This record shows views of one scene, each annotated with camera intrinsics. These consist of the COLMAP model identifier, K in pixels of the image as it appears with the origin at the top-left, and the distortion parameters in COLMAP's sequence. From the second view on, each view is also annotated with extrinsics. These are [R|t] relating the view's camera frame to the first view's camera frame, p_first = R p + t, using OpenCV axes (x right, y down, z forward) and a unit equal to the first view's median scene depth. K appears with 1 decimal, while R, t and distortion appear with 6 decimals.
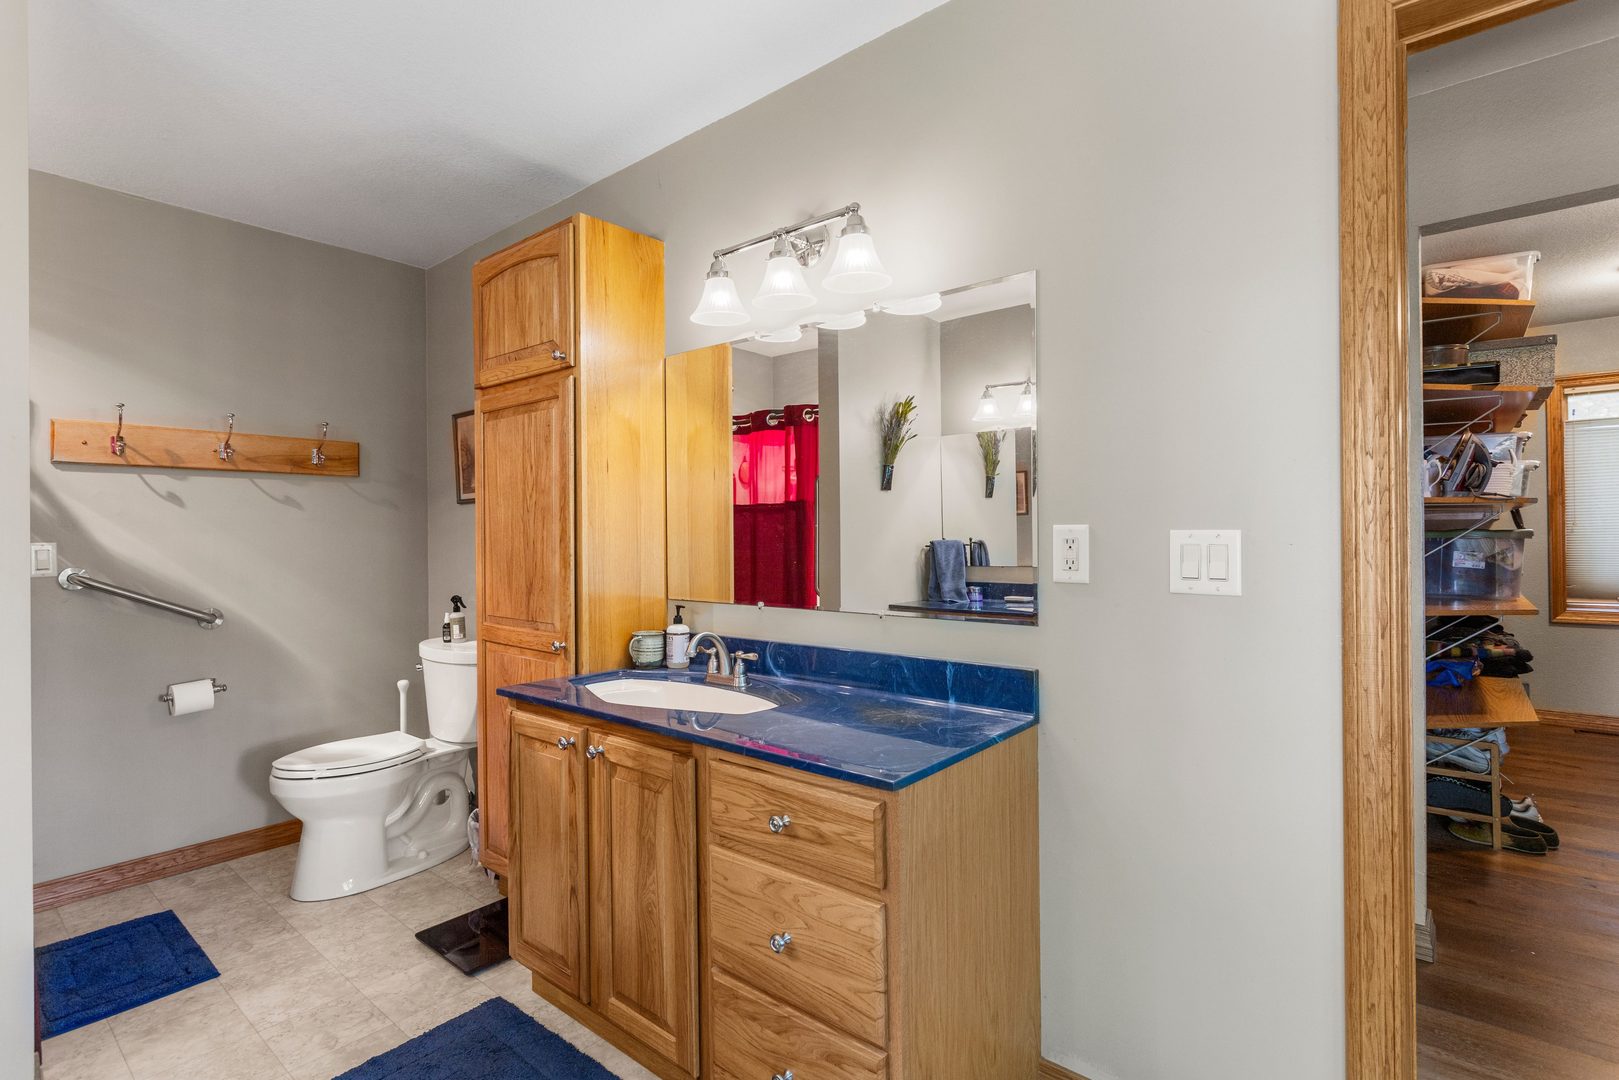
lens RADIAL K [[774.0, 0, 813.9], [0, 774.0, 540.6], [0, 0, 1]] dist [-0.002090, 0.000554]
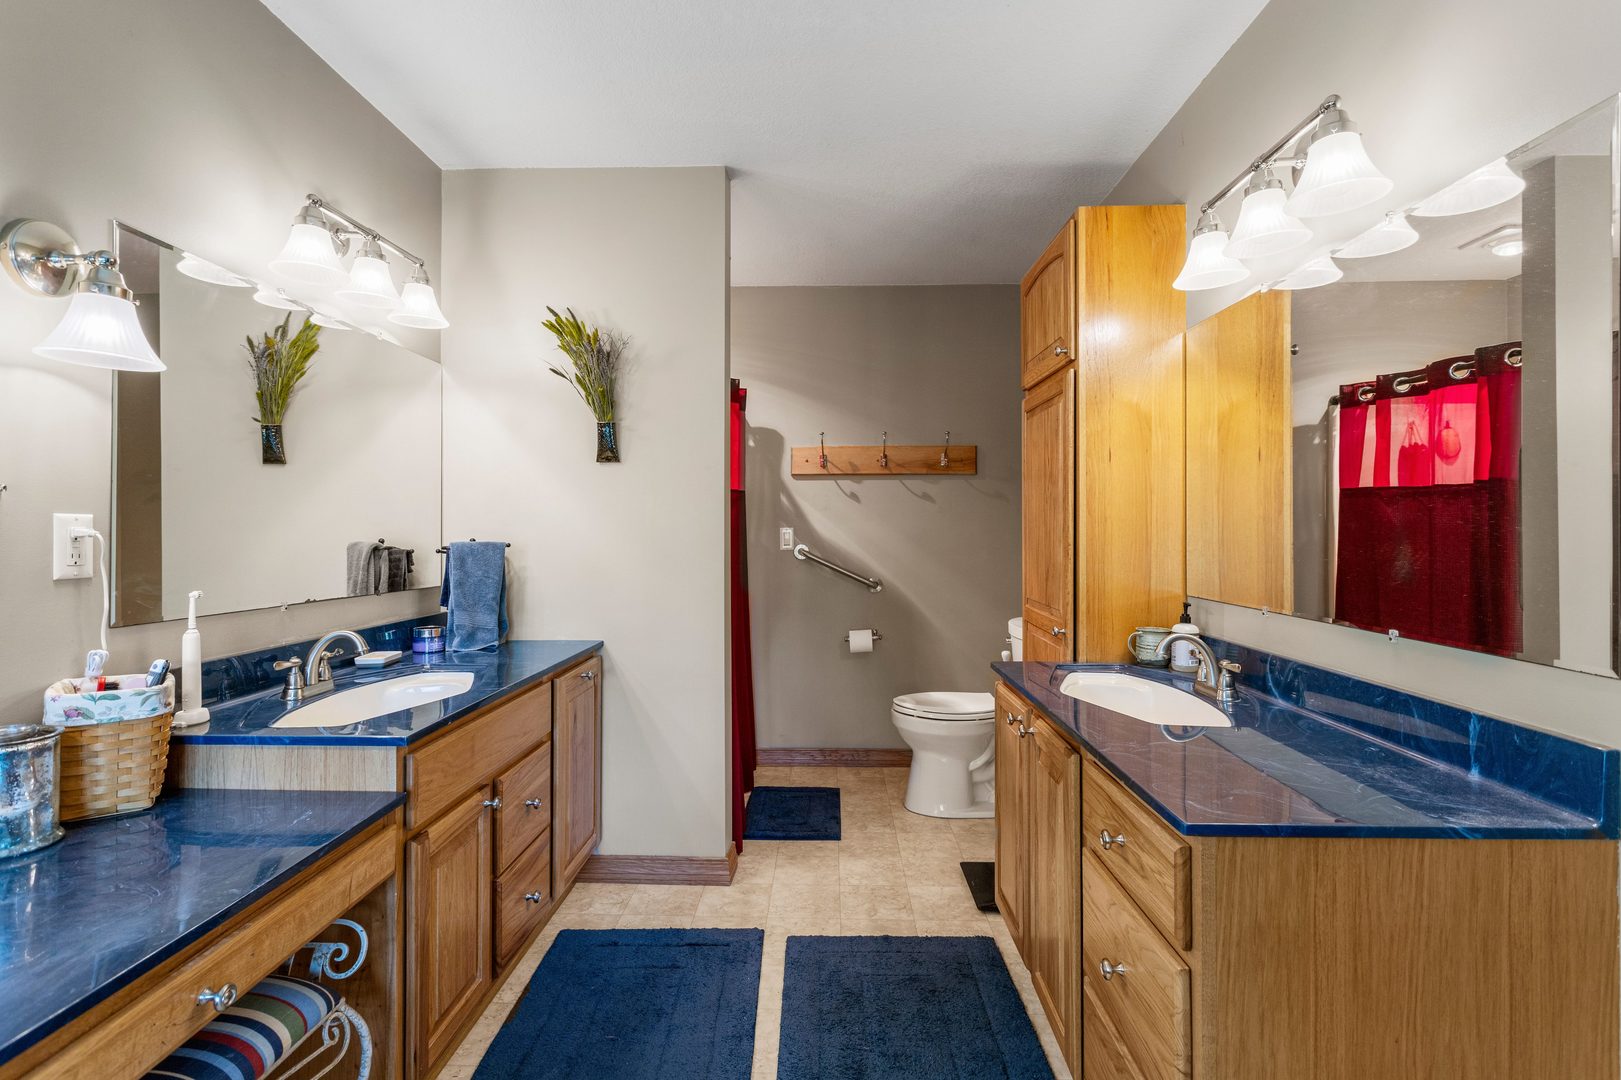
lens RADIAL K [[774.9, 0, 804.6], [0, 774.9, 536.5], [0, 0, 1]] dist [-0.002090, 0.000554]
pose [[0.615390, 0.017627, -0.788026, 0.264973], [-0.010342, 0.999844, 0.014288, -0.002667], [0.788155, -0.000643, 0.615477, 0.086882]]
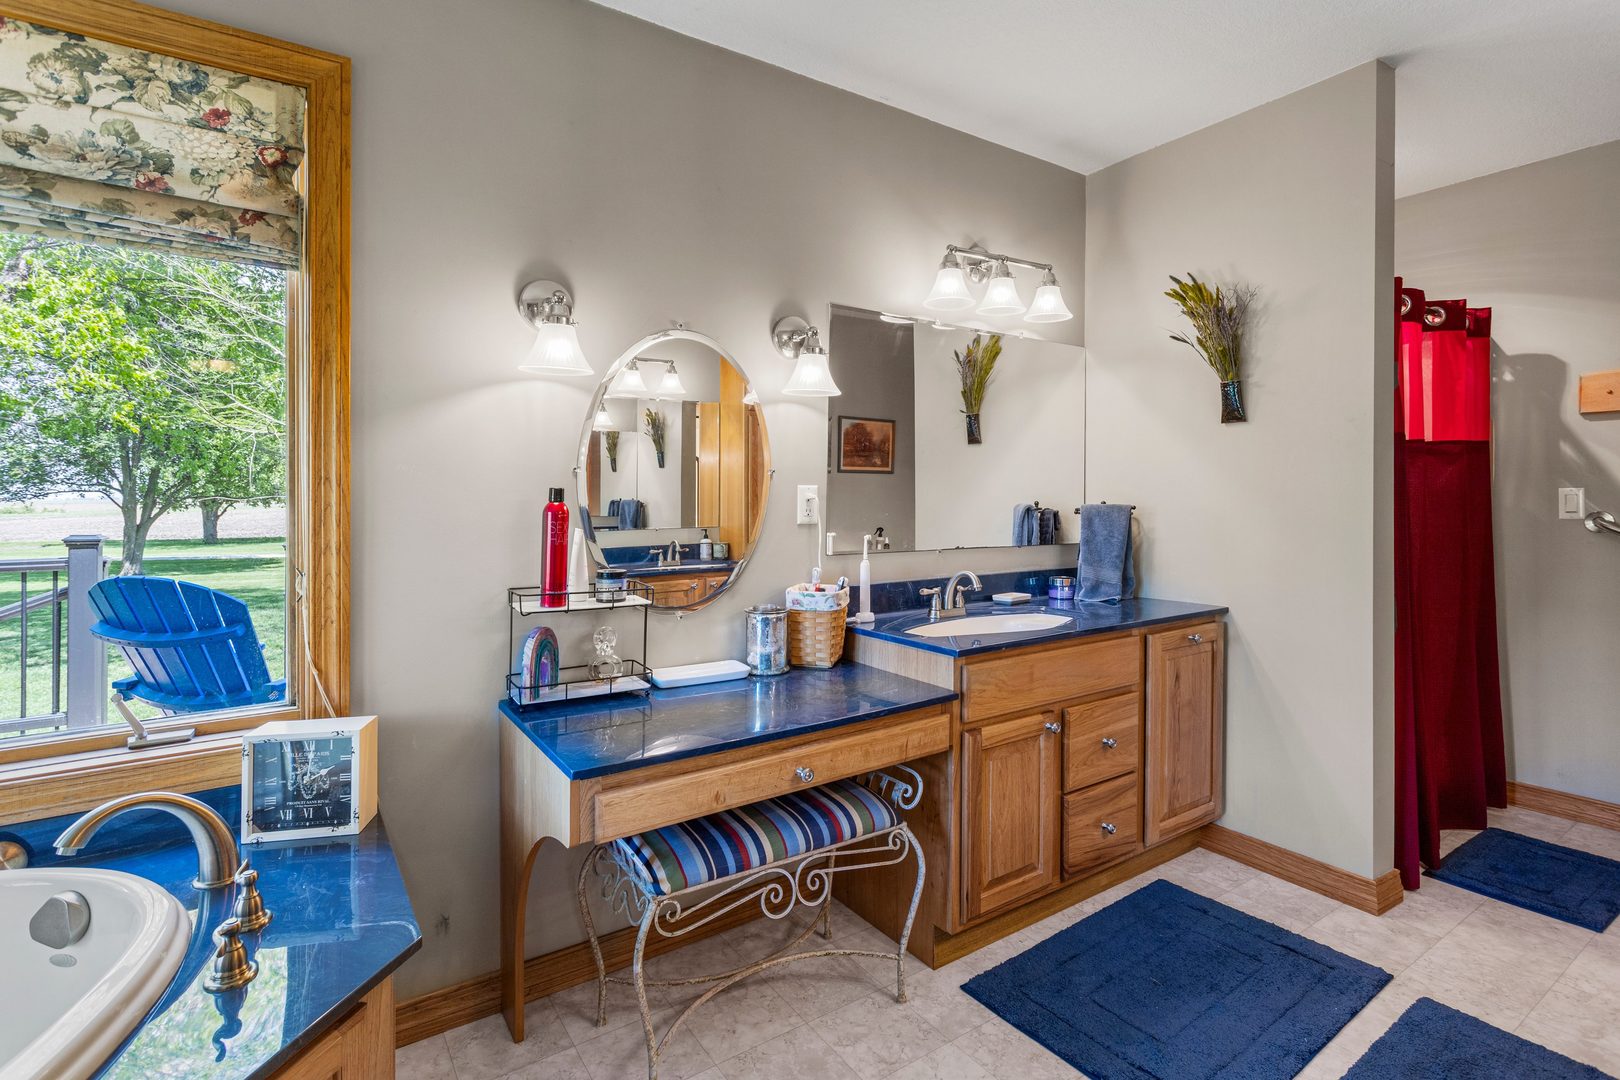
lens RADIAL K [[774.4, 0, 811.1], [0, 774.4, 501.3], [0, 0, 1]] dist [-0.002090, 0.000554]
pose [[-0.278253, 0.019698, -0.960306, 0.408517], [0.003503, 0.999804, 0.019493, -0.004738], [0.960502, 0.002060, -0.278267, 0.291183]]
